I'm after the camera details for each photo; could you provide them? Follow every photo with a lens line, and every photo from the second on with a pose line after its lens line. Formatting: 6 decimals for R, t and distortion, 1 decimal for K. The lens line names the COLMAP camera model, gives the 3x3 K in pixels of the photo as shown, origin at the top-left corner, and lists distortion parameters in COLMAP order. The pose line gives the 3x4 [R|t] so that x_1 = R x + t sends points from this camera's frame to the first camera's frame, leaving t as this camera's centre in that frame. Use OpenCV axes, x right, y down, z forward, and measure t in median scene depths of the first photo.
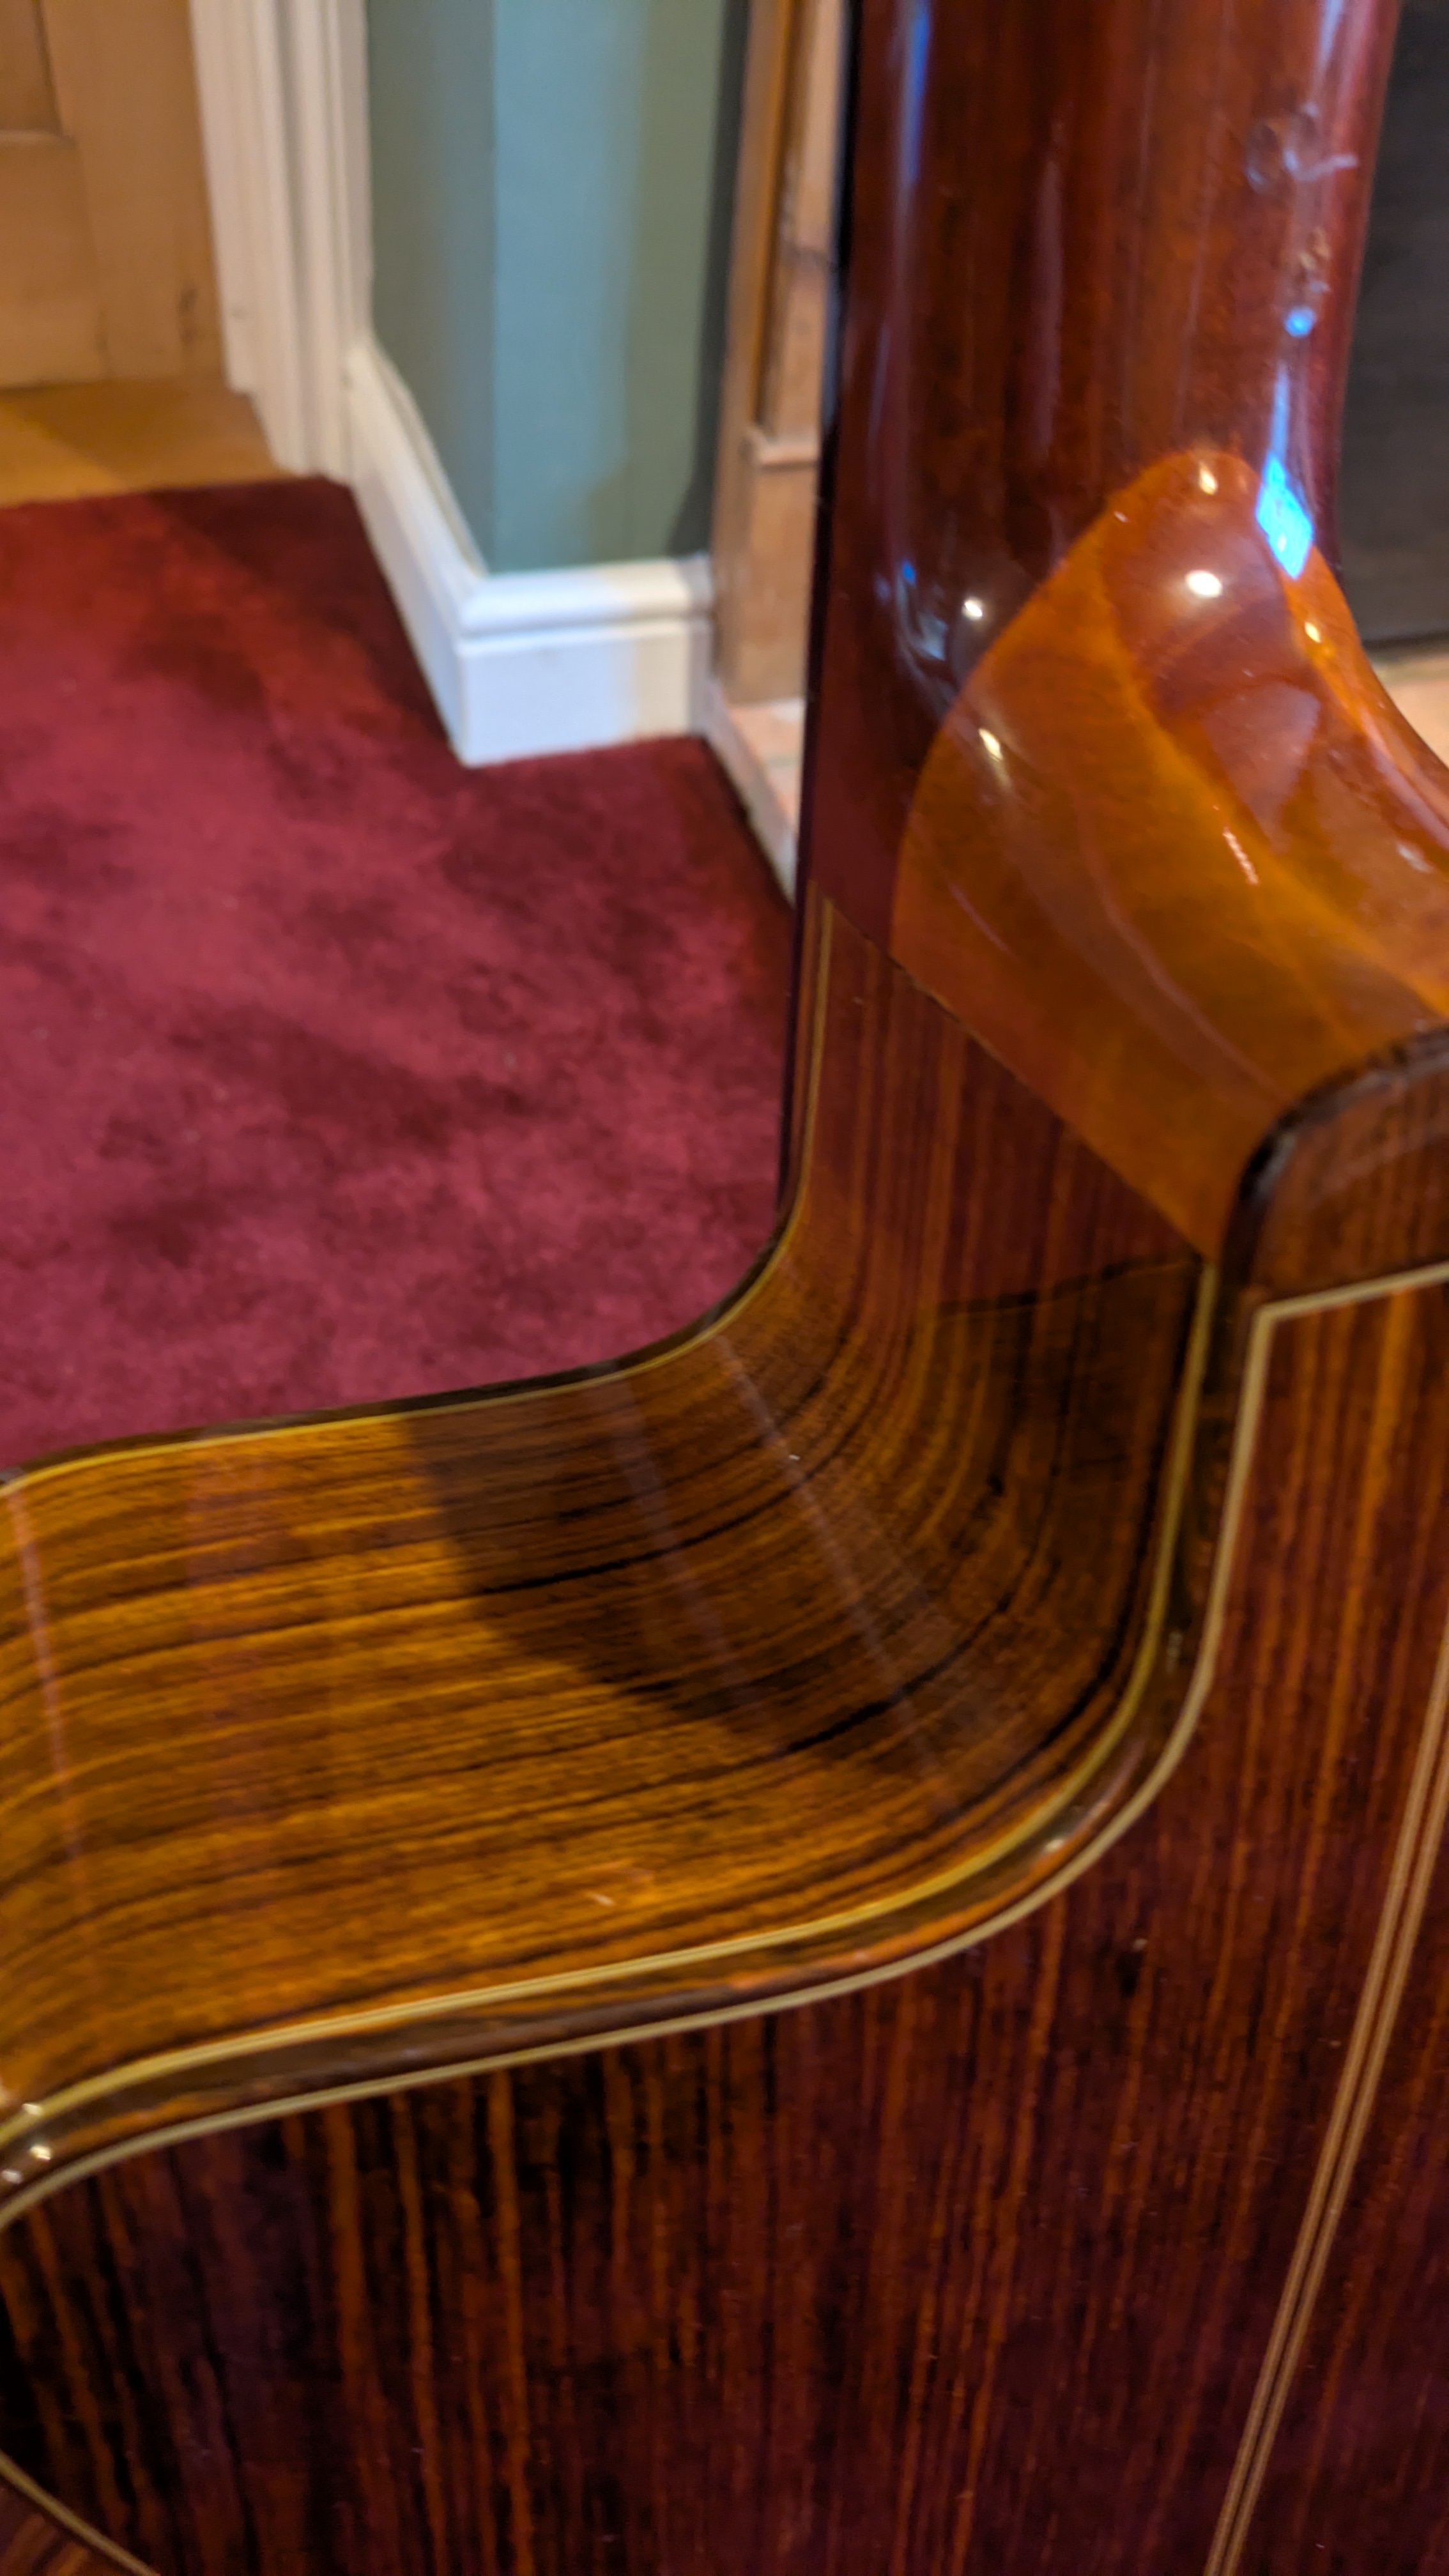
lens RADIAL K [[1996.1, 0, 690.9], [0, 1996.1, 1320.1], [0, 0, 1]] dist [0.058801, -0.050048]
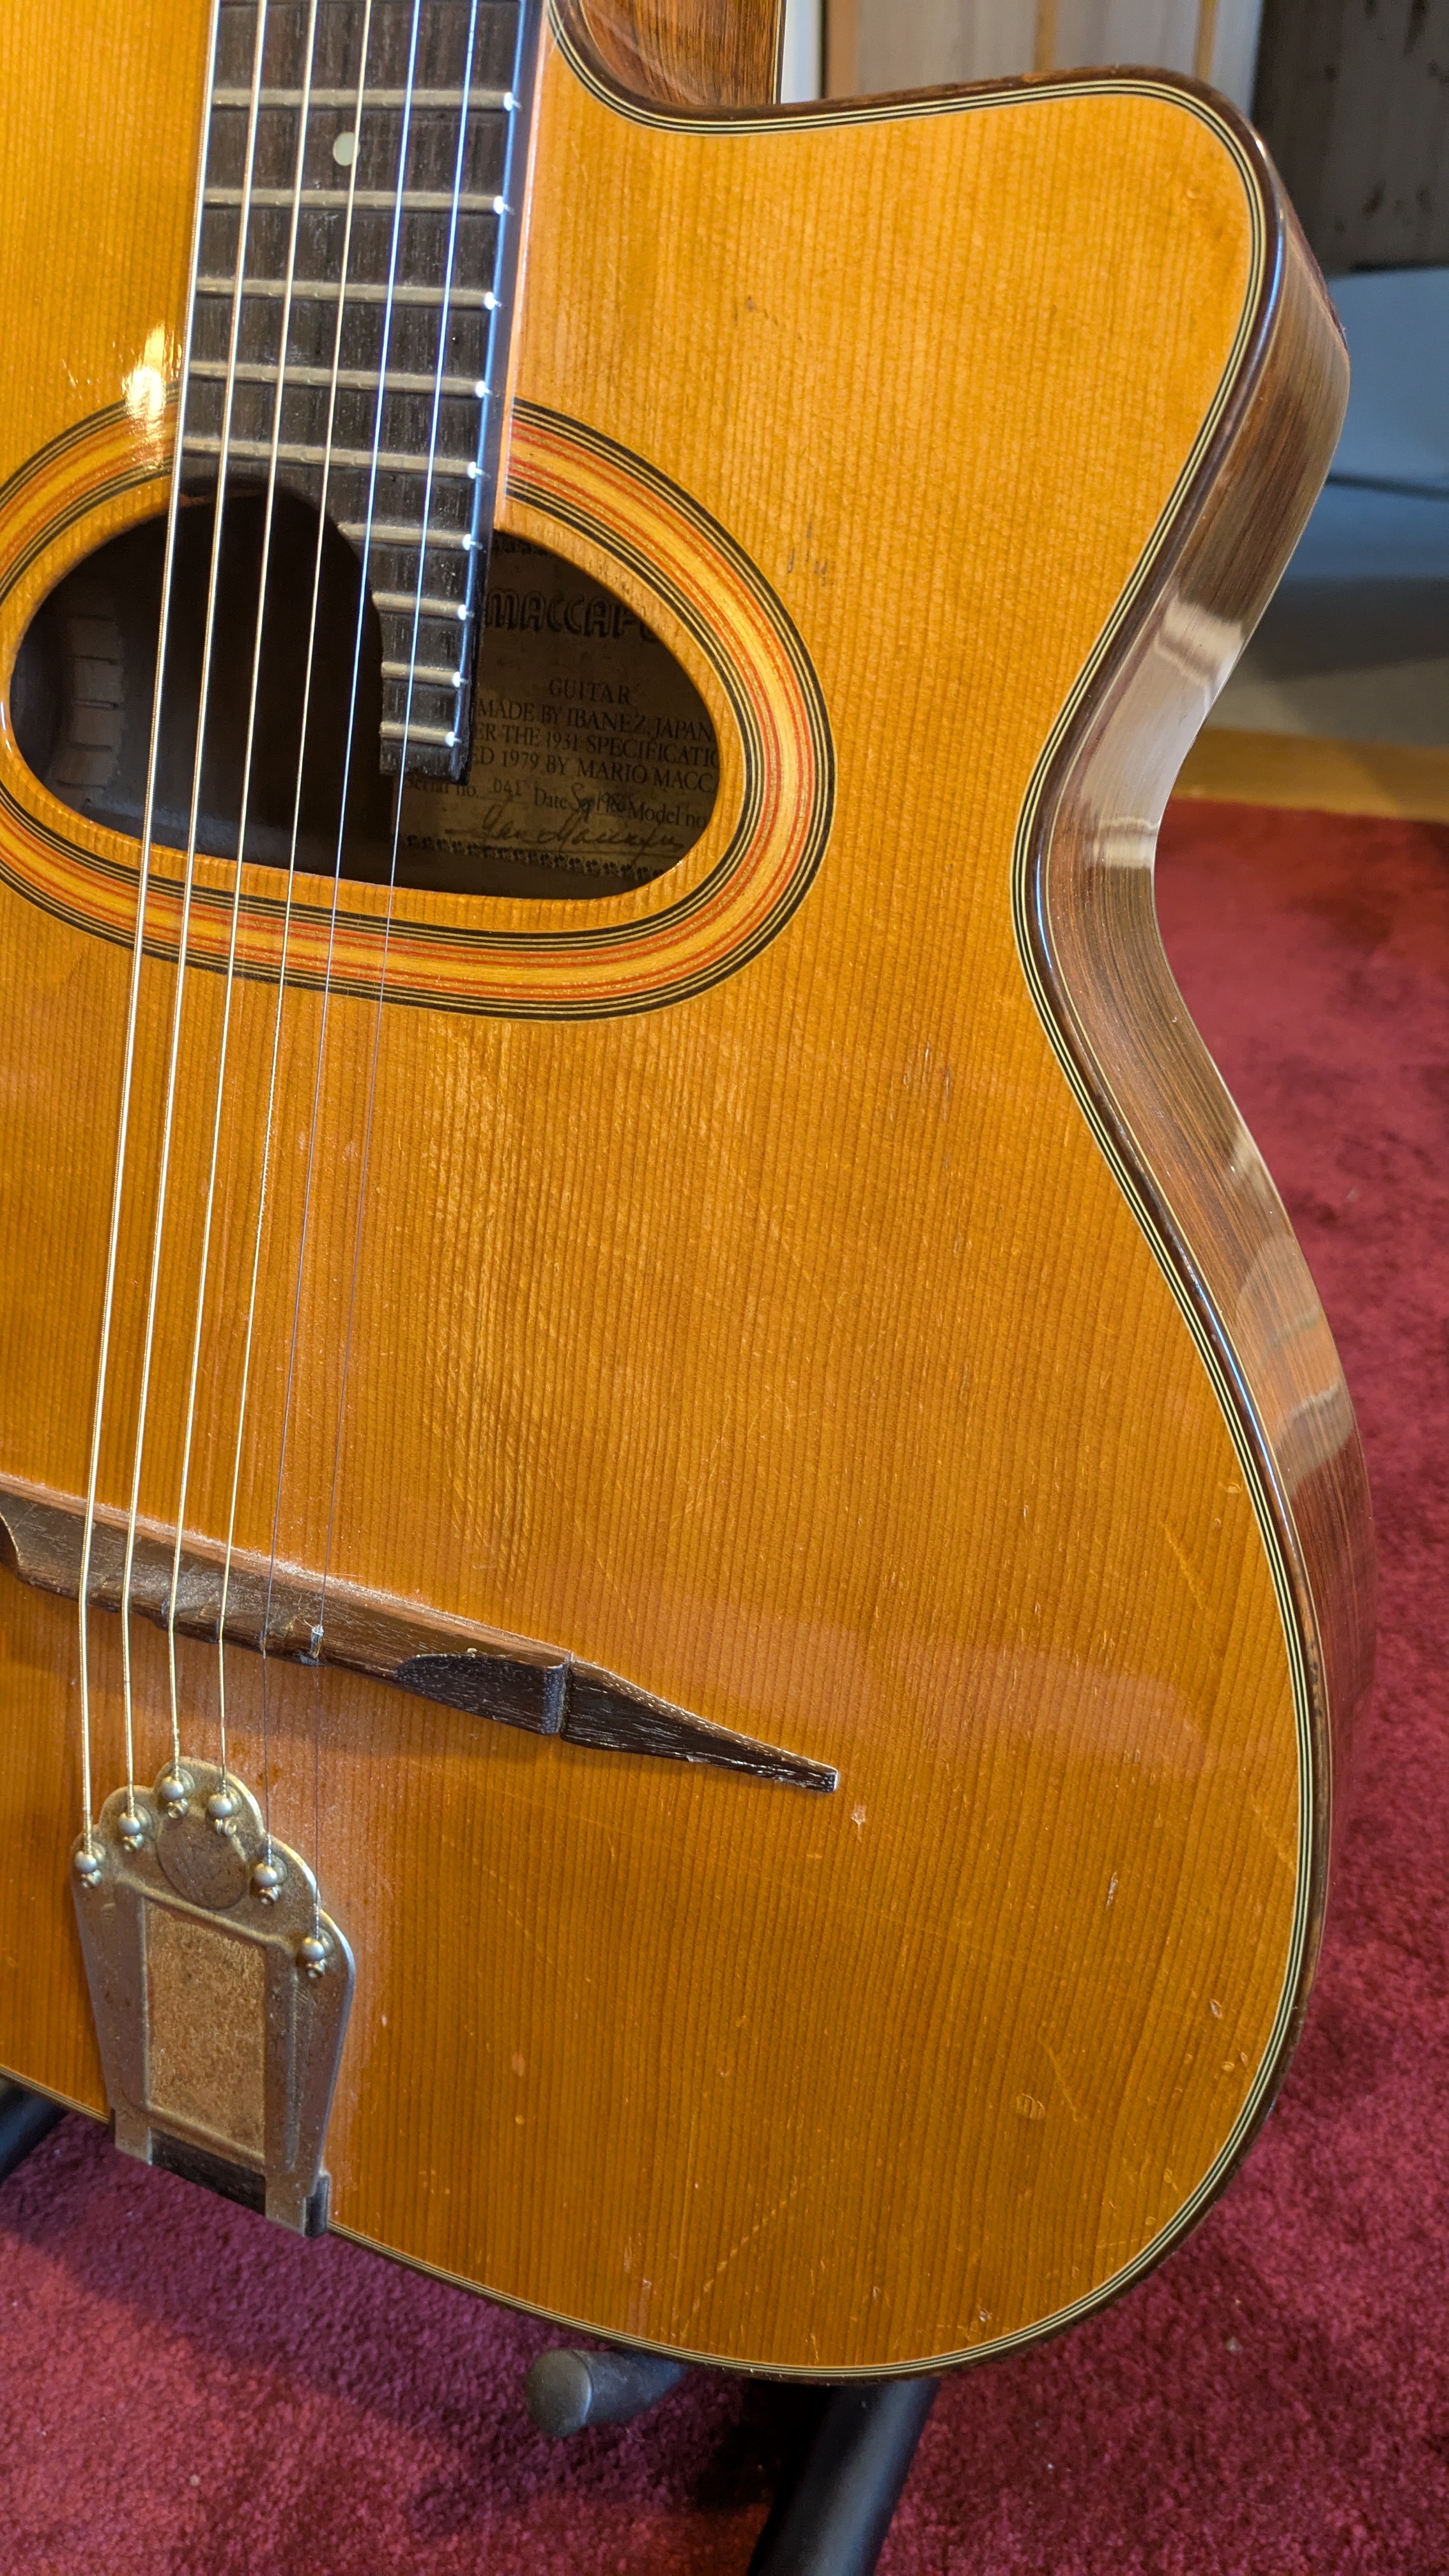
lens RADIAL K [[1908.8, 0, 698.1], [0, 1908.8, 1239.6], [0, 0, 1]] dist [0.006785, -0.010766]
pose [[0.670722, 0.300418, -0.678145, 1.914448], [-0.510855, 0.849975, -0.128725, 1.026620], [0.537734, 0.432772, 0.723567, 0.522261]]
